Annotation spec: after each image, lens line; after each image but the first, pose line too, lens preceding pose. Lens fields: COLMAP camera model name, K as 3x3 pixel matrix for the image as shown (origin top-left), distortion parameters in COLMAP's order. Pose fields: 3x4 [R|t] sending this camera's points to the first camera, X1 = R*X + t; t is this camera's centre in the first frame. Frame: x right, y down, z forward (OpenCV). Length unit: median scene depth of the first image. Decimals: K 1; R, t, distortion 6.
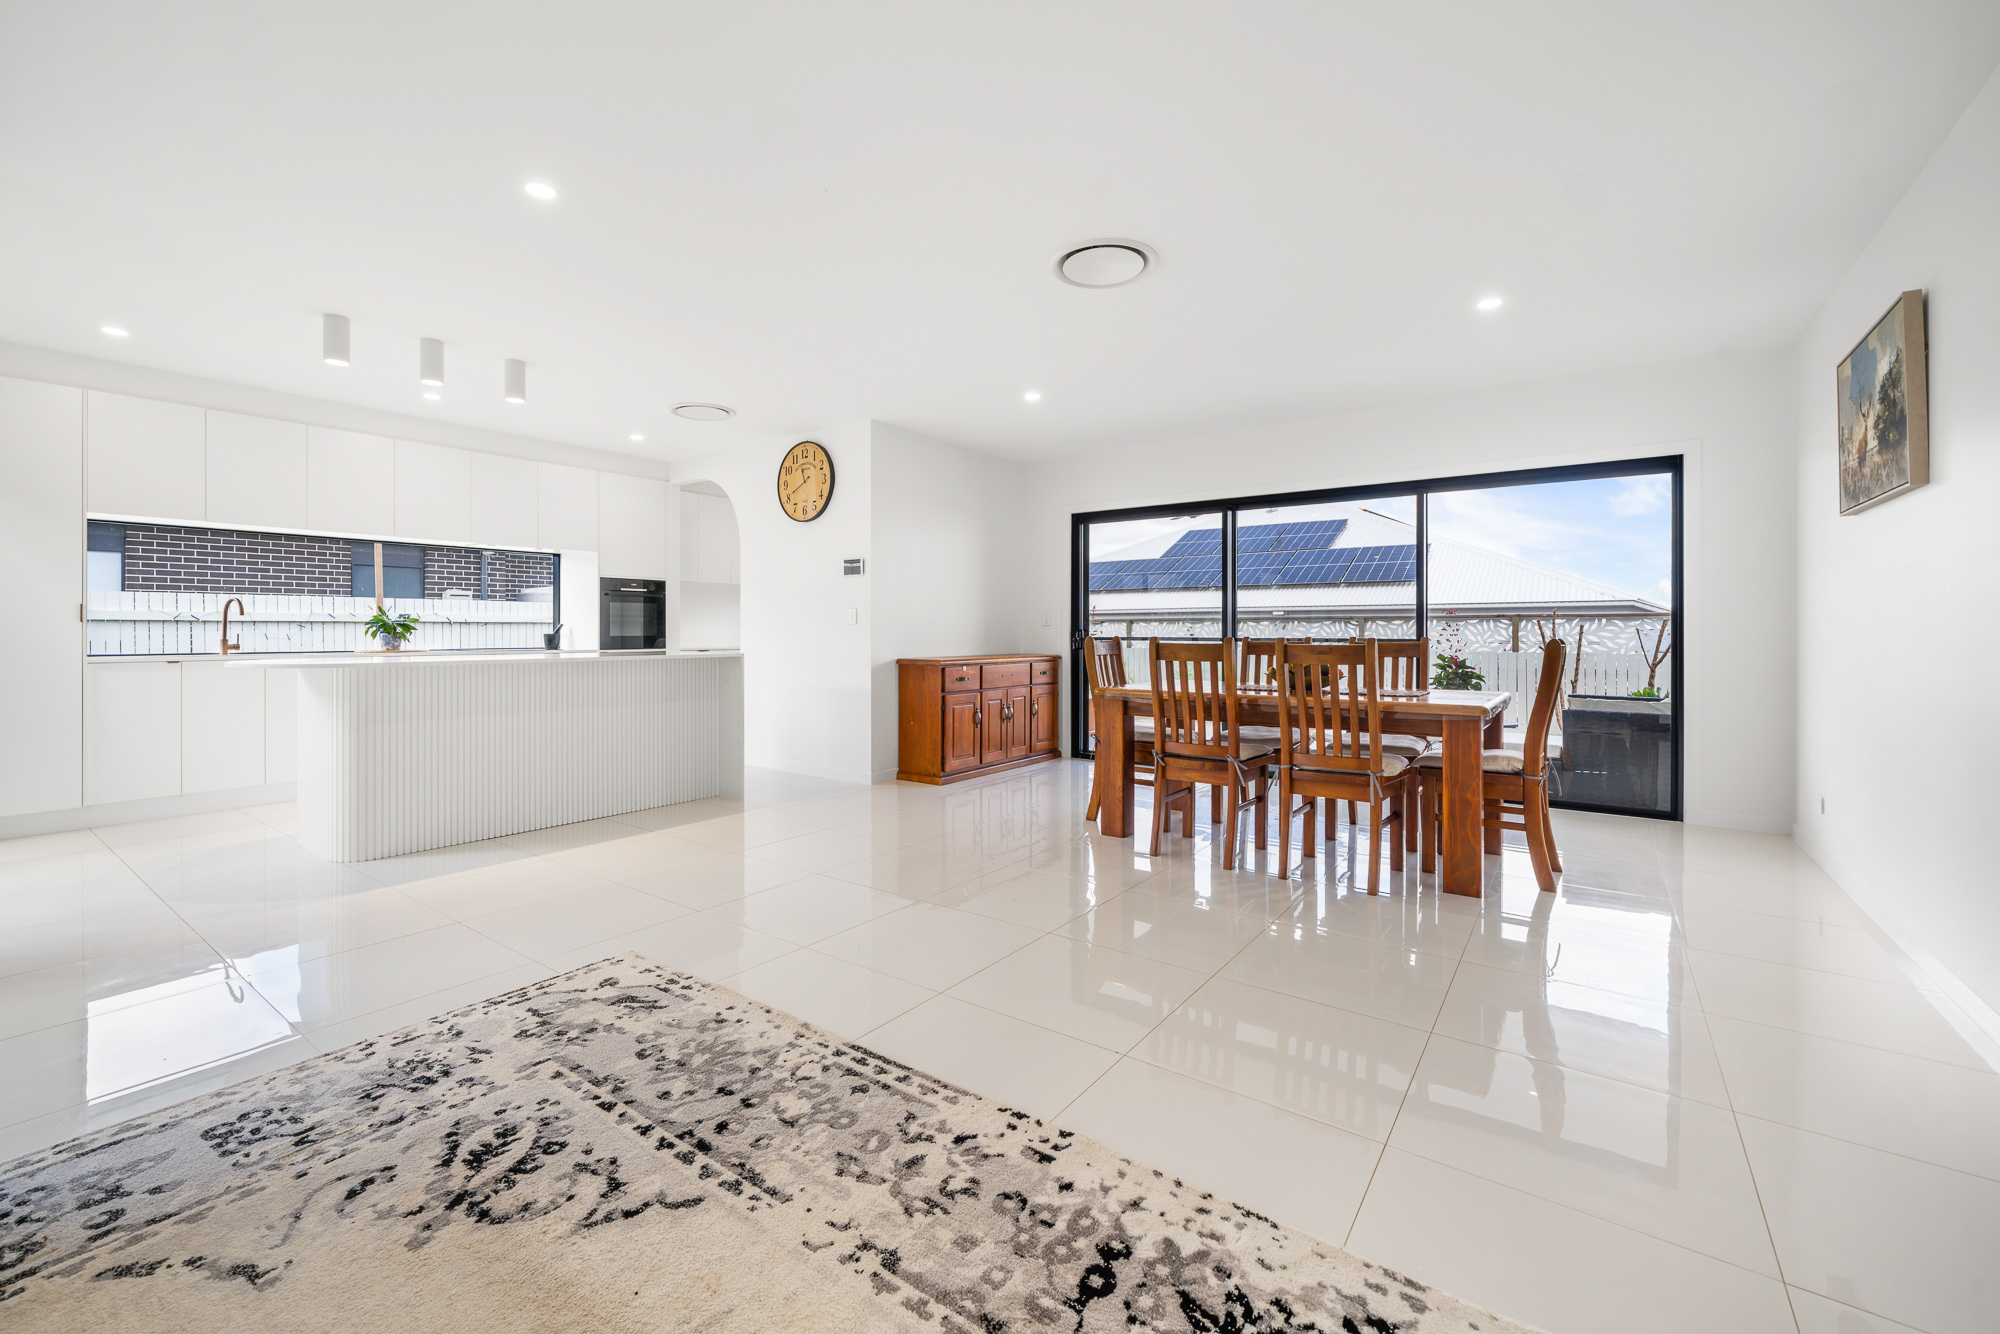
lens RADIAL K [[820.9, 0, 987.9], [0, 820.9, 636.8], [0, 0, 1]] dist [-0.001160, 0.000118]
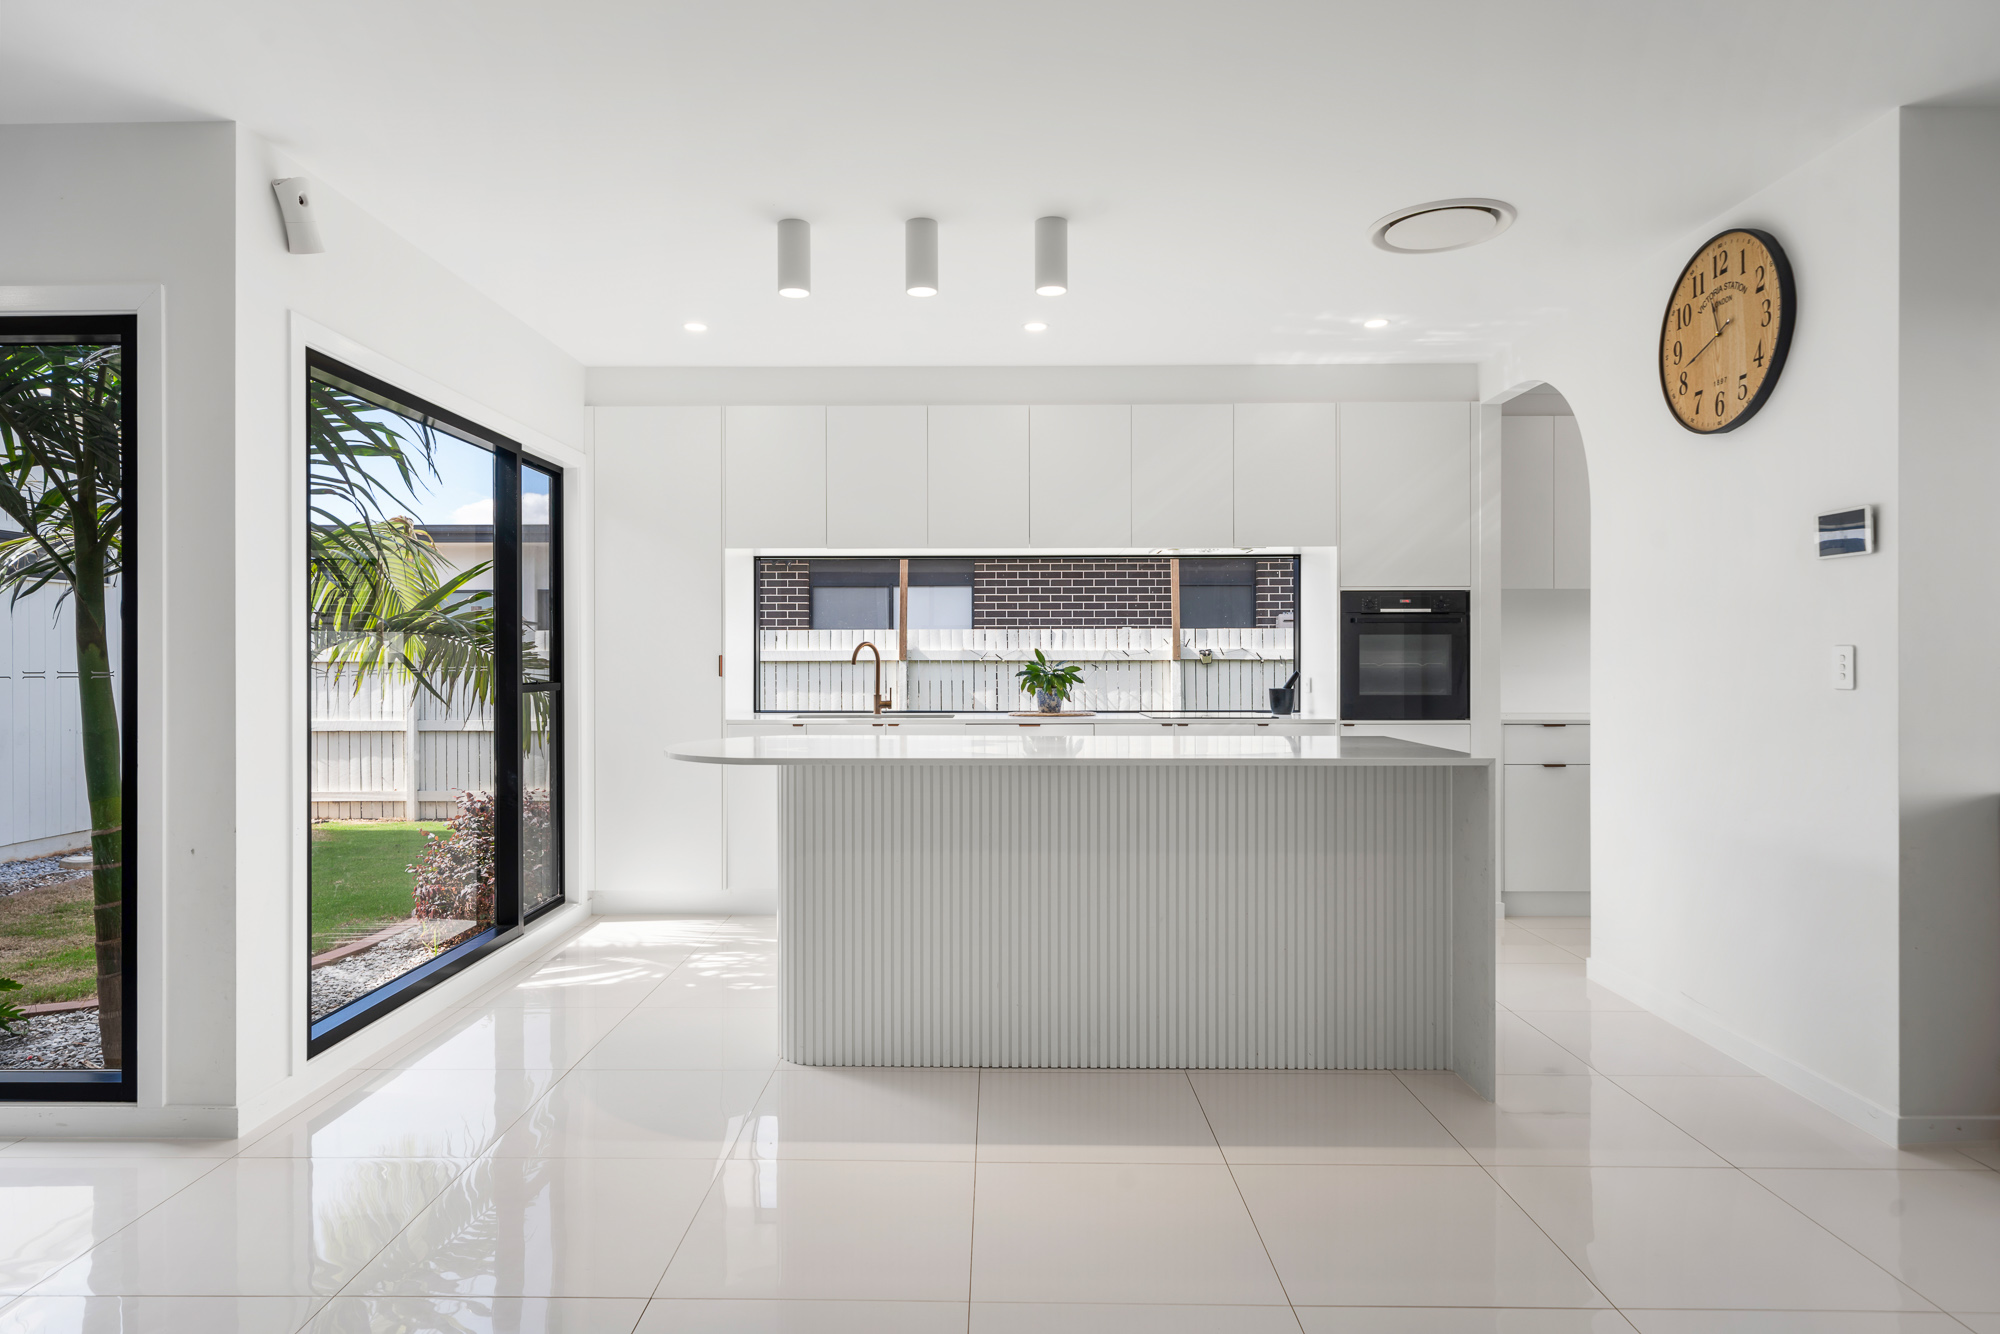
lens RADIAL K [[1164.4, 0, 992.8], [0, 1164.4, 659.0], [0, 0, 1]] dist [0.018334, -0.001062]
pose [[0.590230, -0.000412, -0.807235, 0.034675], [-0.004047, 0.999986, -0.003470, -0.023918], [0.807225, 0.005315, 0.590220, 0.369706]]
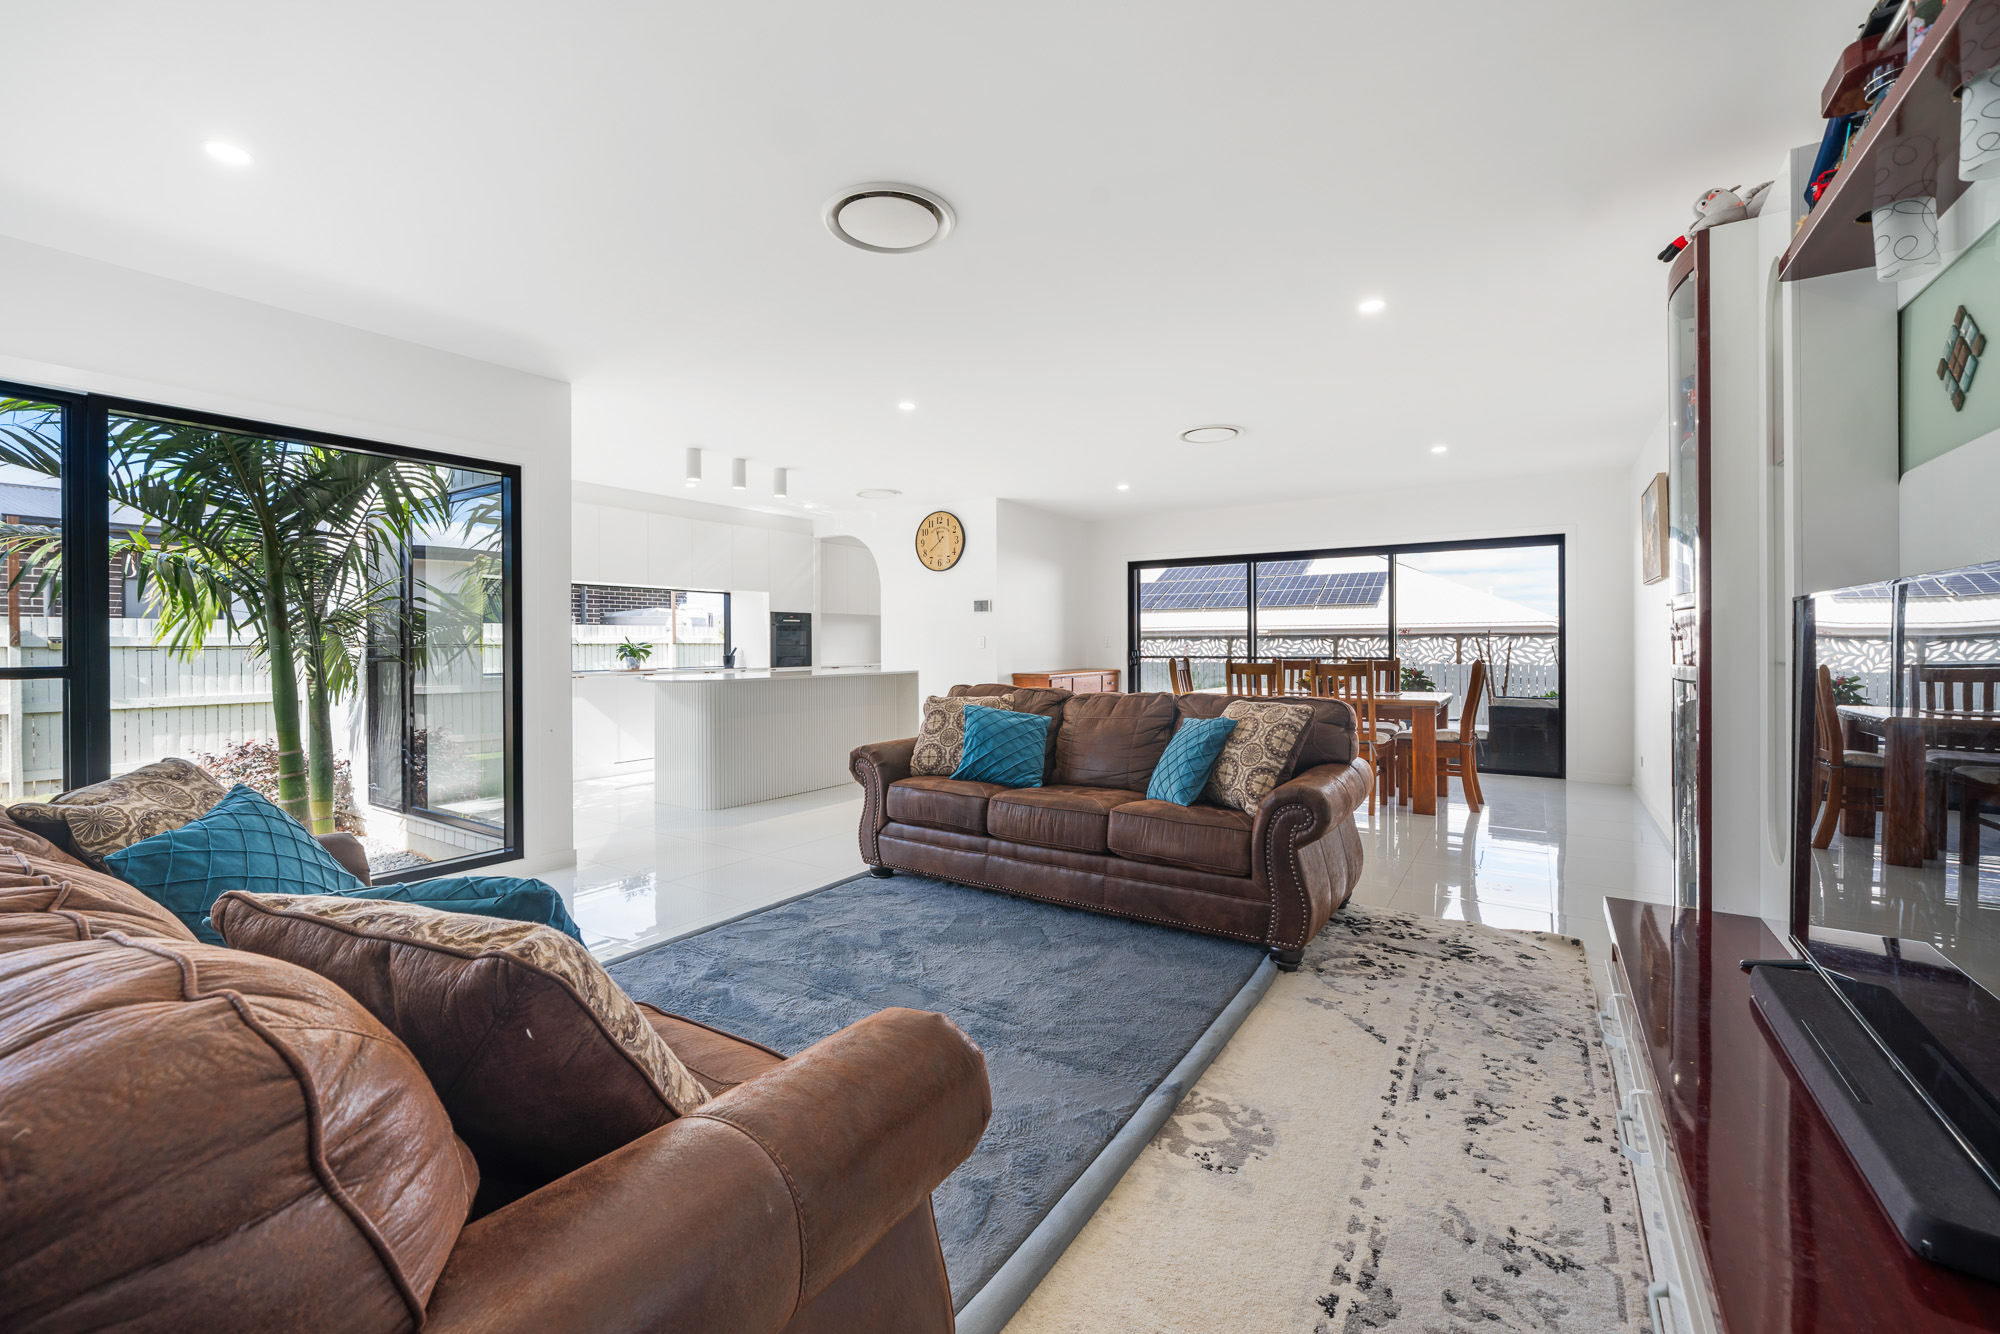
lens RADIAL K [[802.9, 0, 996.2], [0, 802.9, 651.7], [0, 0, 1]] dist [-0.001695, -0.000102]
pose [[0.998920, -0.005412, 0.046153, -0.194693], [0.005260, 0.999980, 0.003404, -0.013192], [-0.046170, -0.003157, 0.998929, -0.313300]]
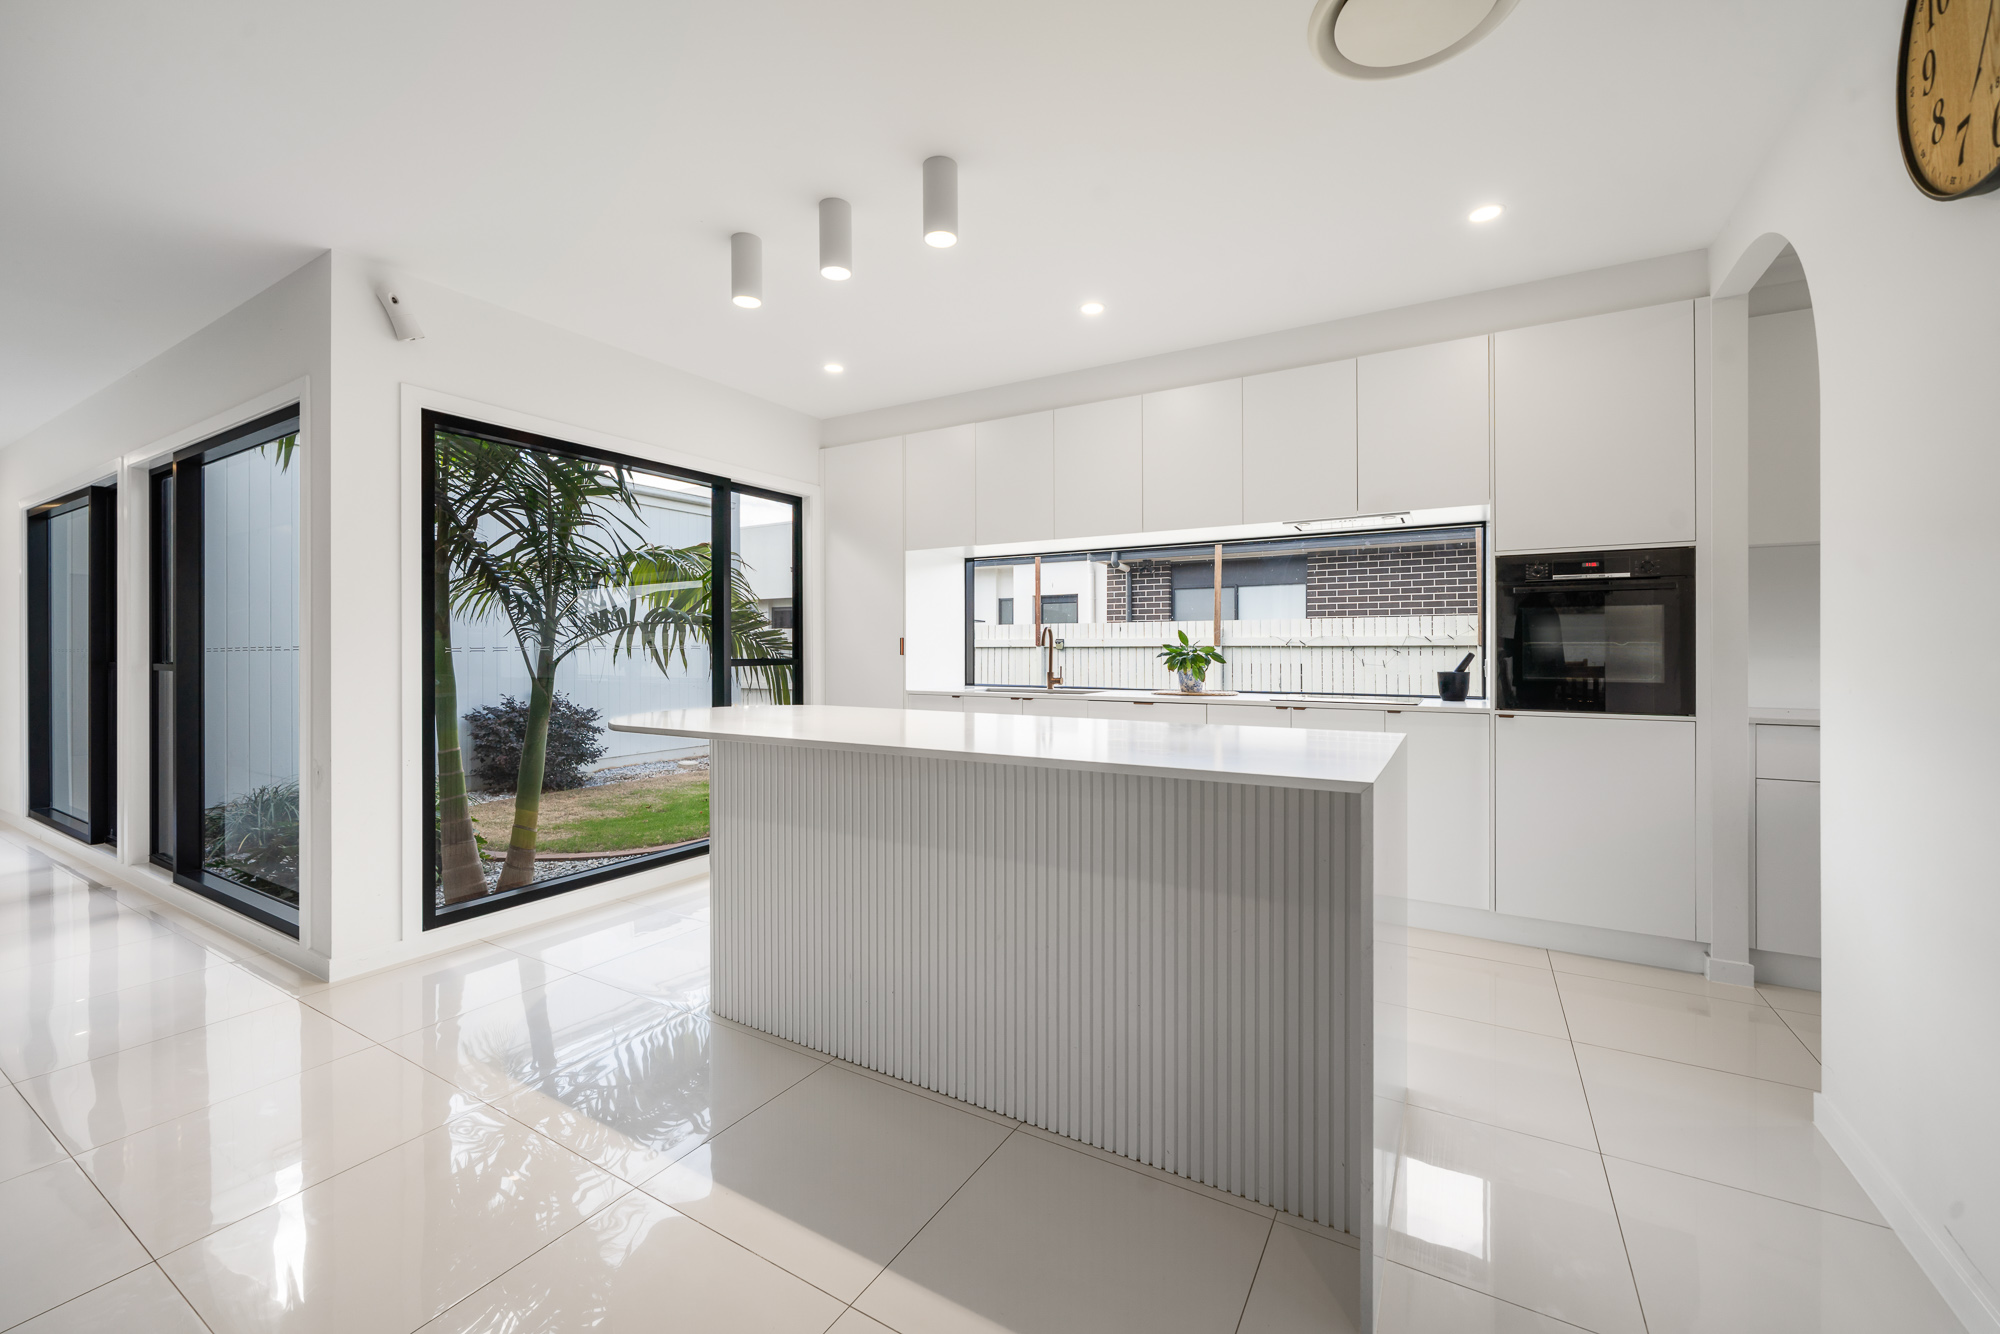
lens RADIAL K [[802.9, 0, 996.2], [0, 802.9, 651.7], [0, 0, 1]] dist [-0.001695, -0.000102]
pose [[0.103621, 0.002868, -0.994613, -0.046860], [-0.004716, 0.999986, 0.002392, -0.018415], [0.994606, 0.004443, 0.103633, 0.733549]]
